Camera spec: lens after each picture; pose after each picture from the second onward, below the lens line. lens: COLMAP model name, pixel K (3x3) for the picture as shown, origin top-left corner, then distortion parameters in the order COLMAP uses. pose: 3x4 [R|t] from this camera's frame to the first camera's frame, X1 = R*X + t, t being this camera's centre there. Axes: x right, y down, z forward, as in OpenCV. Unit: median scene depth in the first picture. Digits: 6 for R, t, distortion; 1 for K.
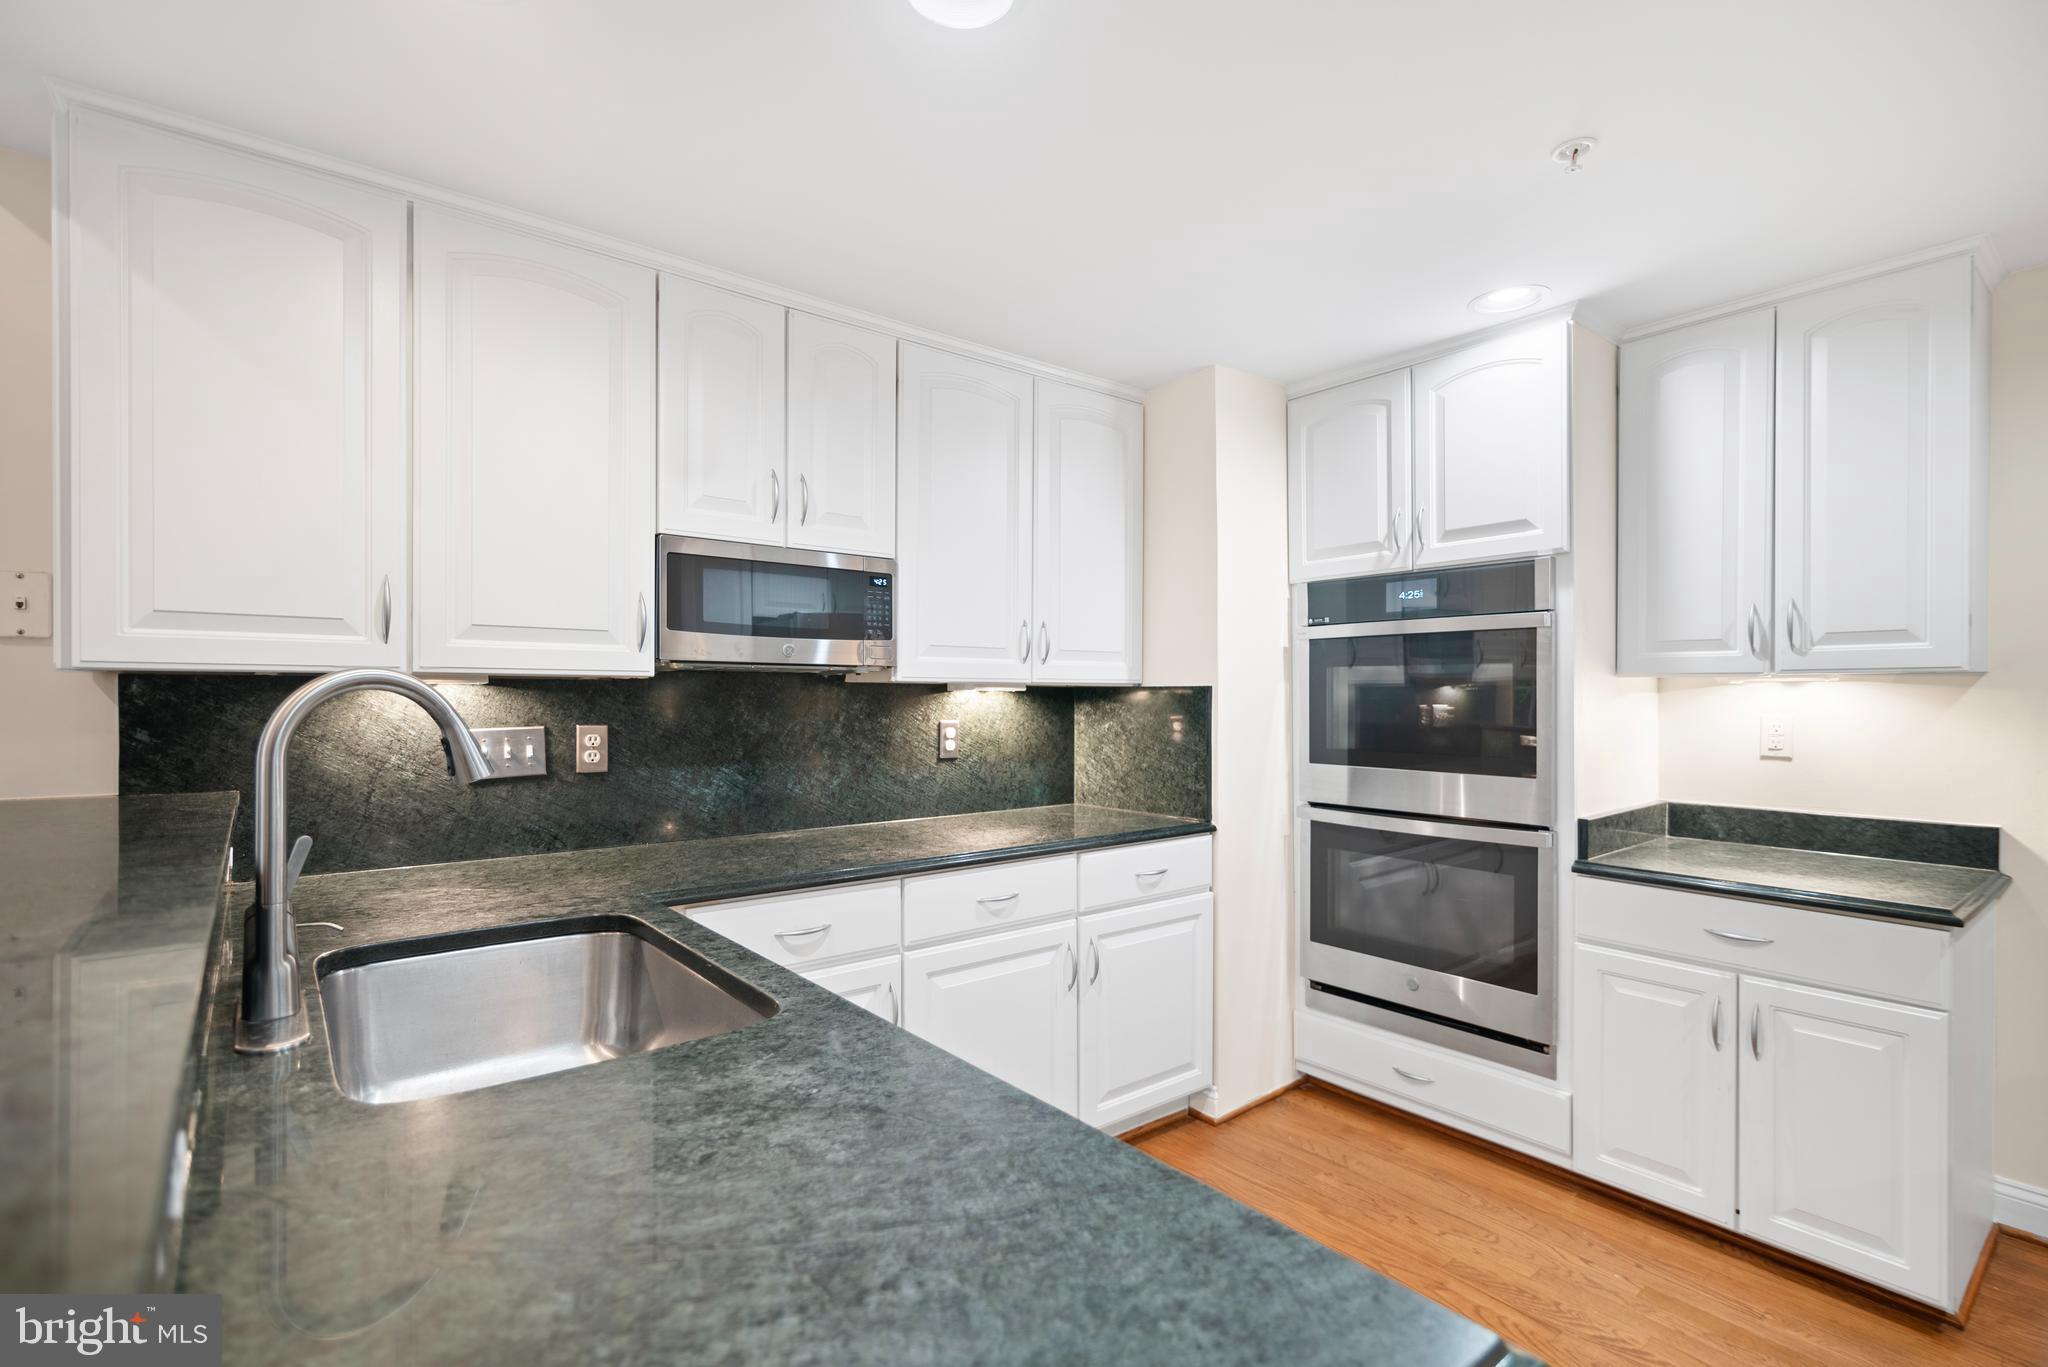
lens RADIAL K [[934.4, 0, 1023.6], [0, 934.4, 707.9], [0, 0, 1]] dist [0.001821, 0.000254]
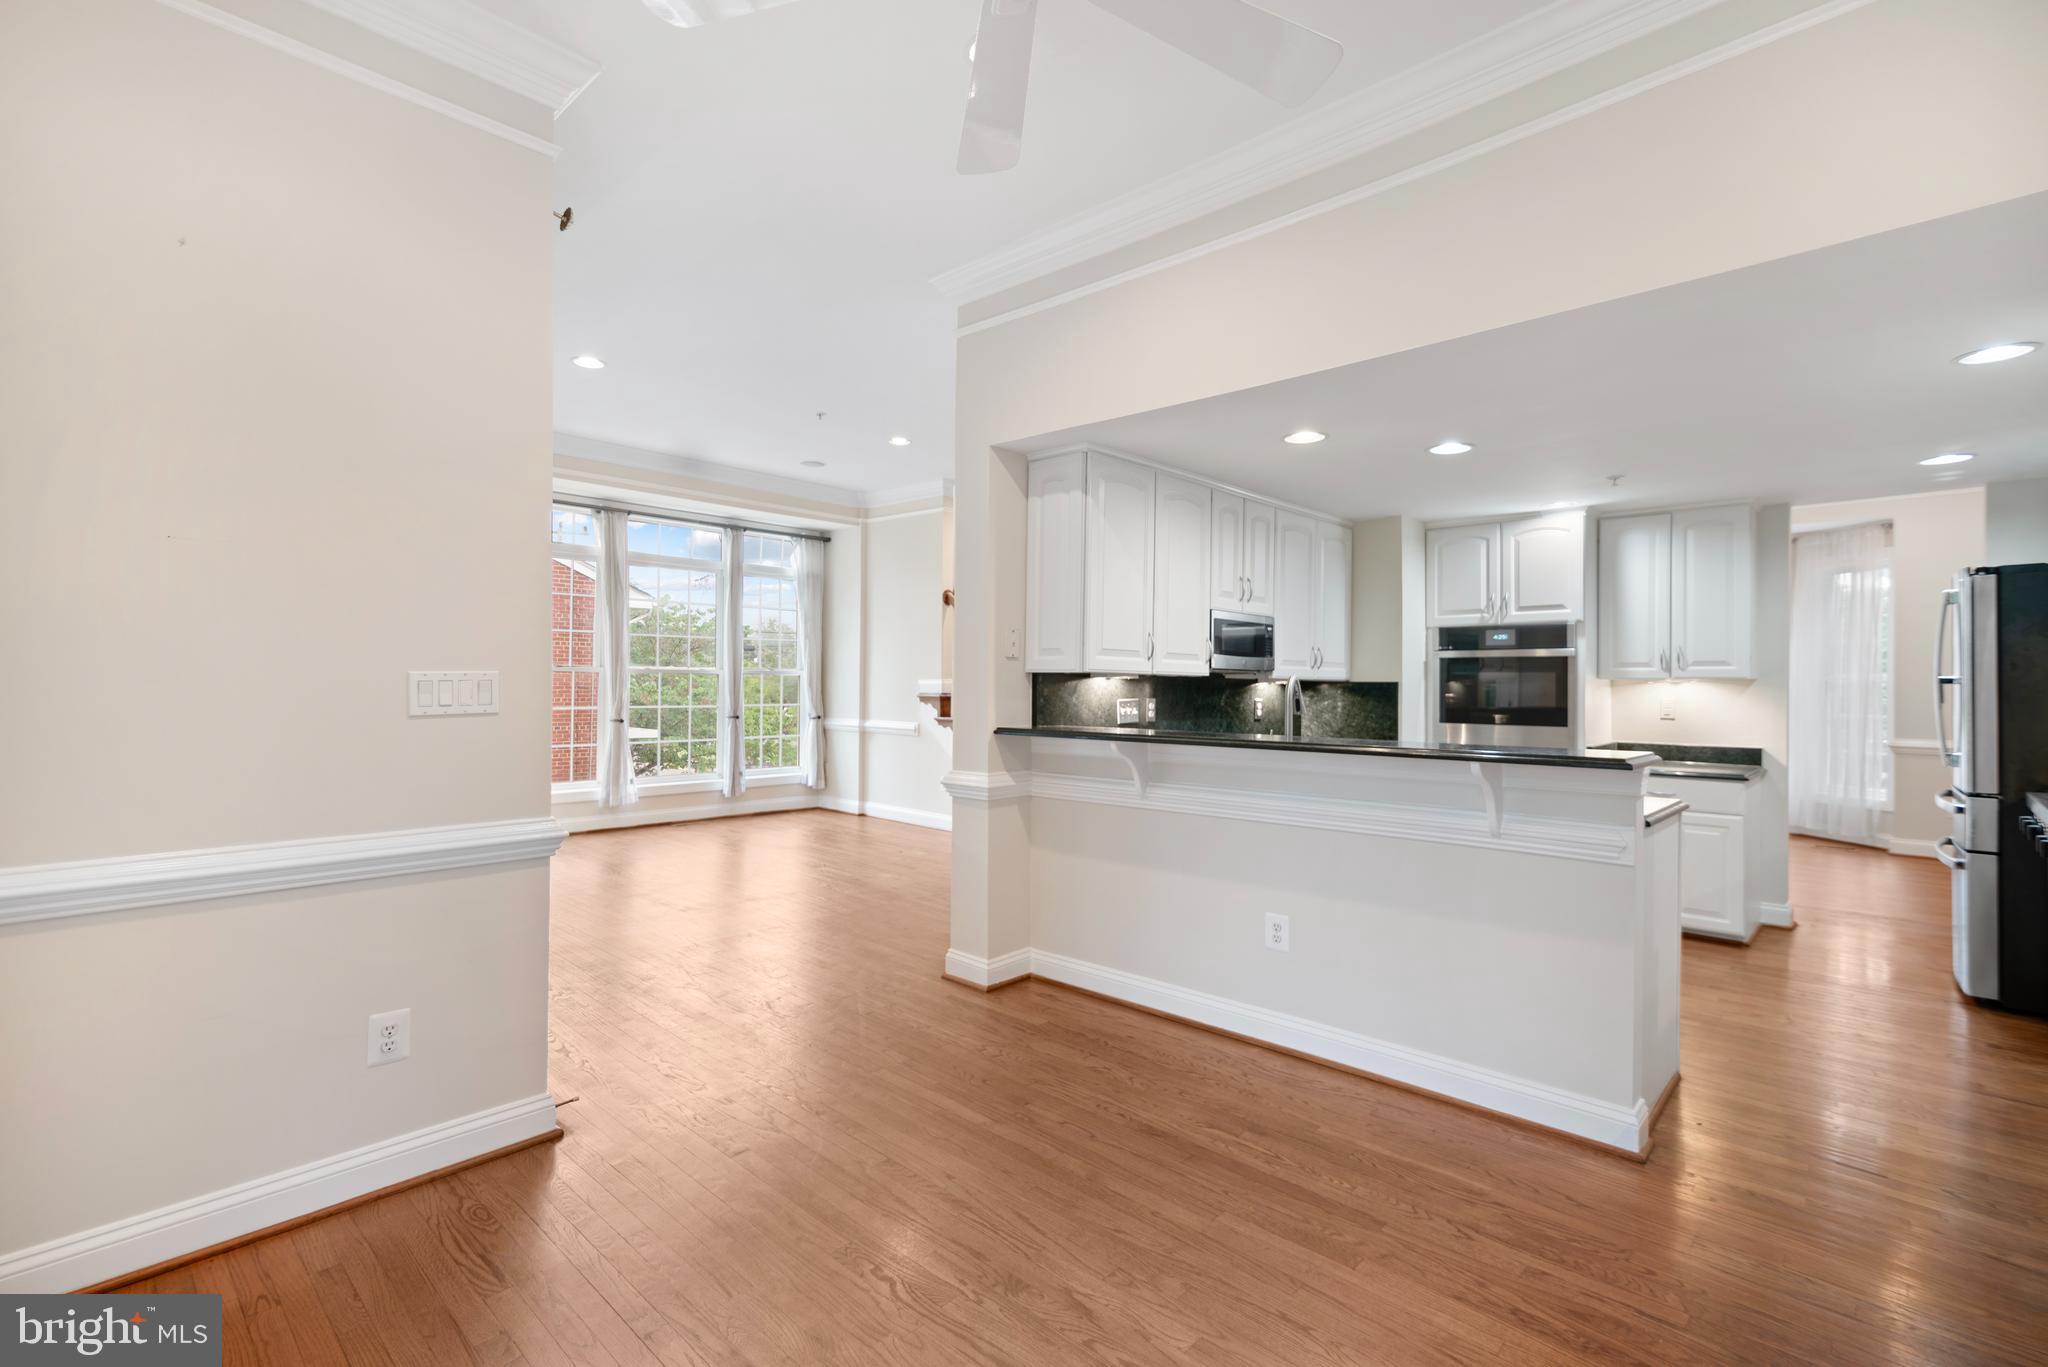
lens RADIAL K [[930.5, 0, 1026.7], [0, 930.5, 671.7], [0, 0, 1]] dist [0.000212, 0.000220]
pose [[0.990187, 0.010940, 0.139323, -0.893955], [-0.007359, 0.999630, -0.026194, 0.012718], [-0.139558, 0.024911, 0.989900, -0.851217]]
